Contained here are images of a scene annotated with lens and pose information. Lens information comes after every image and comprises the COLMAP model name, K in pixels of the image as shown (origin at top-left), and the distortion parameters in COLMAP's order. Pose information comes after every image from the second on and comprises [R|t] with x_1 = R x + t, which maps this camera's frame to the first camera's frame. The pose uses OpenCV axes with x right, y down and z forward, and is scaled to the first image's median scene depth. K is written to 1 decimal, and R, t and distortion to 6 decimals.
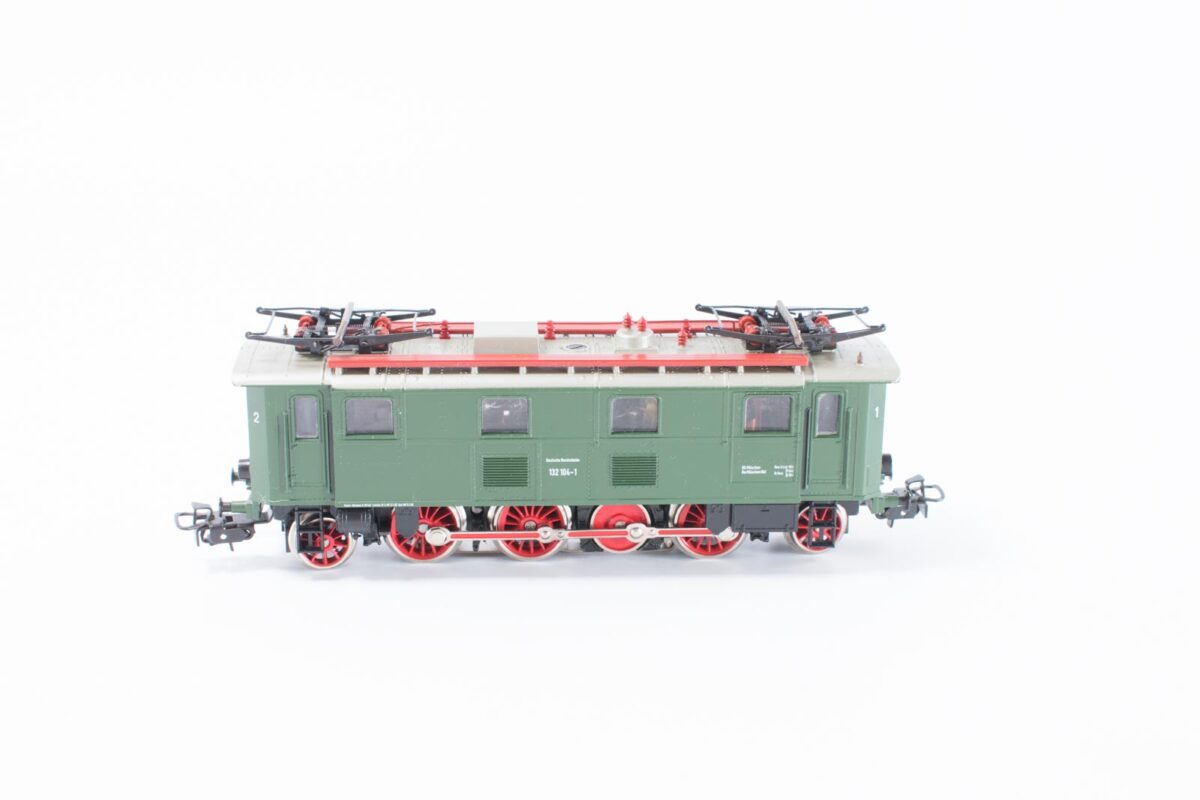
lens RADIAL K [[1853.7, 0, 600.0], [0, 1853.7, 400.0], [0, 0, 1]] dist [-0.010351, 0.000523]
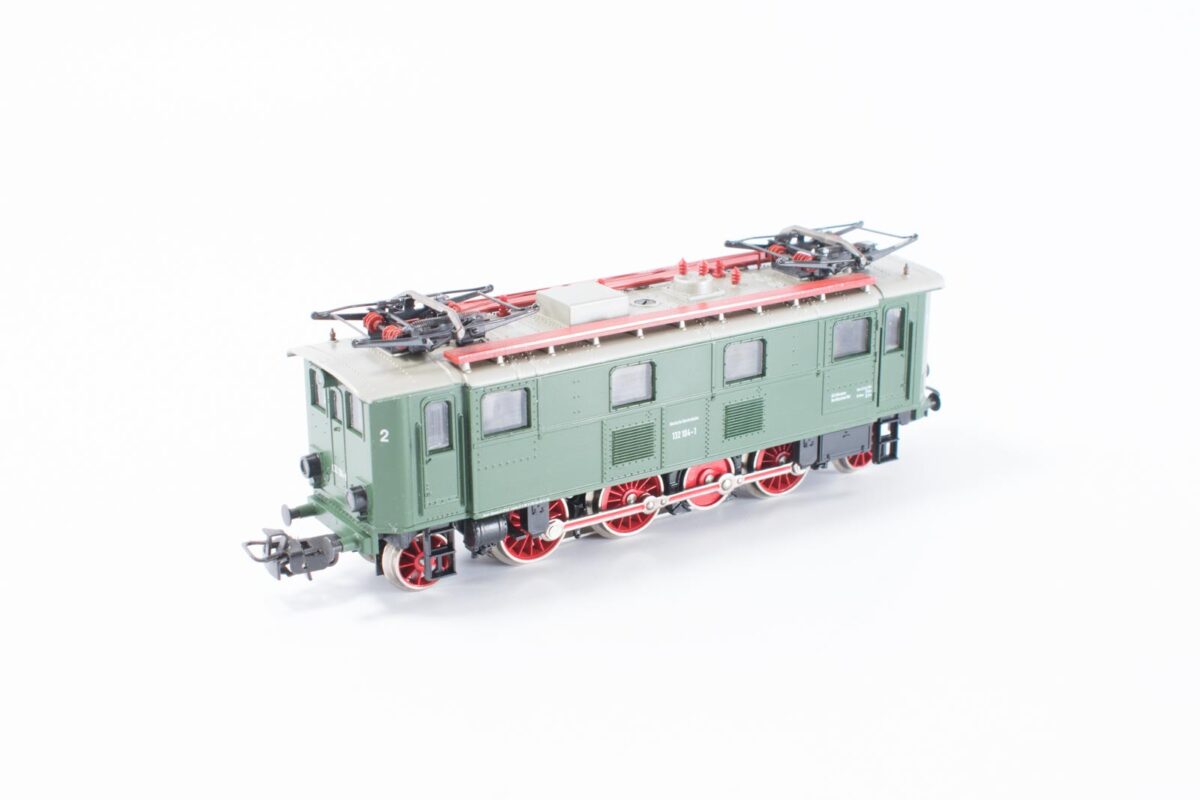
lens RADIAL K [[1853.7, 0, 600.0], [0, 1853.7, 400.0], [0, 0, 1]] dist [-0.010351, 0.000523]
pose [[0.859168, -0.174168, 0.481140, -0.503144], [0.162263, 0.984496, 0.066628, -0.047191], [-0.485284, 0.020827, 0.874108, 0.195868]]
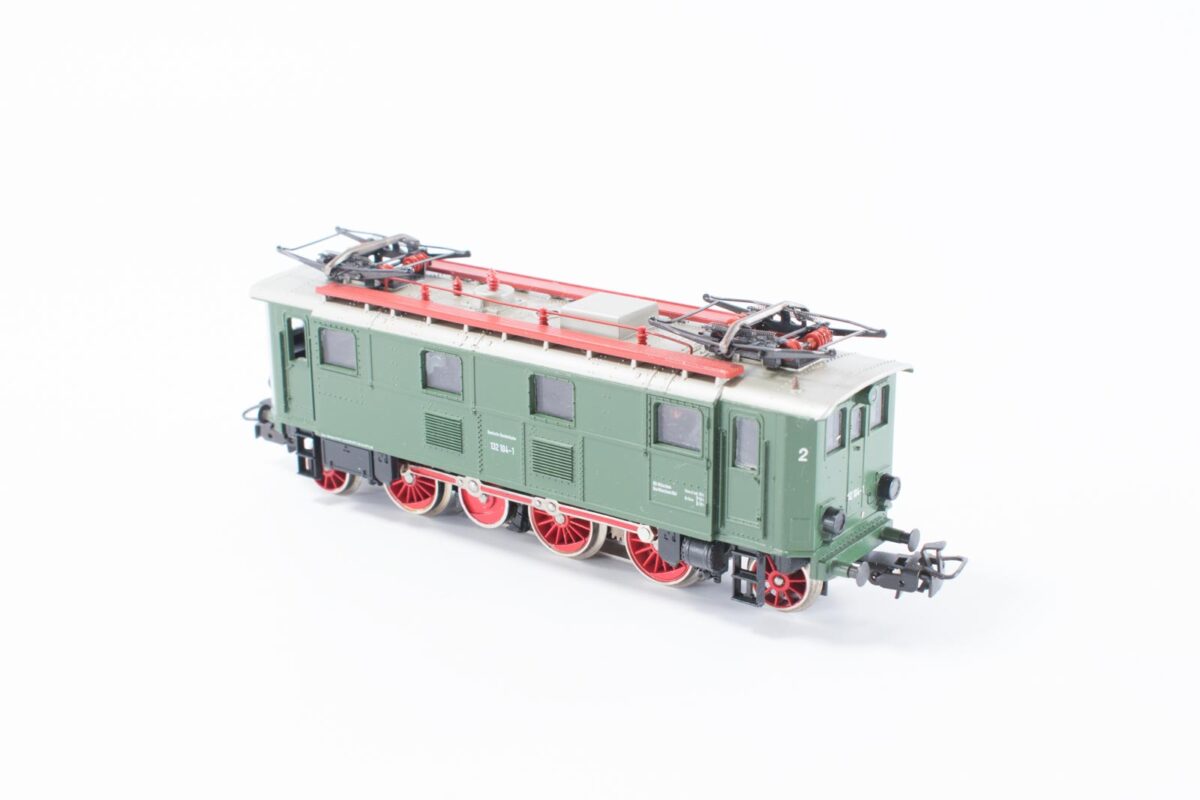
lens RADIAL K [[1853.7, 0, 600.0], [0, 1853.7, 400.0], [0, 0, 1]] dist [-0.010351, 0.000523]
pose [[0.777251, 0.185167, -0.601326, 0.561706], [-0.185568, 0.980666, 0.062121, -0.049366], [0.601203, 0.063303, 0.796585, 0.301574]]
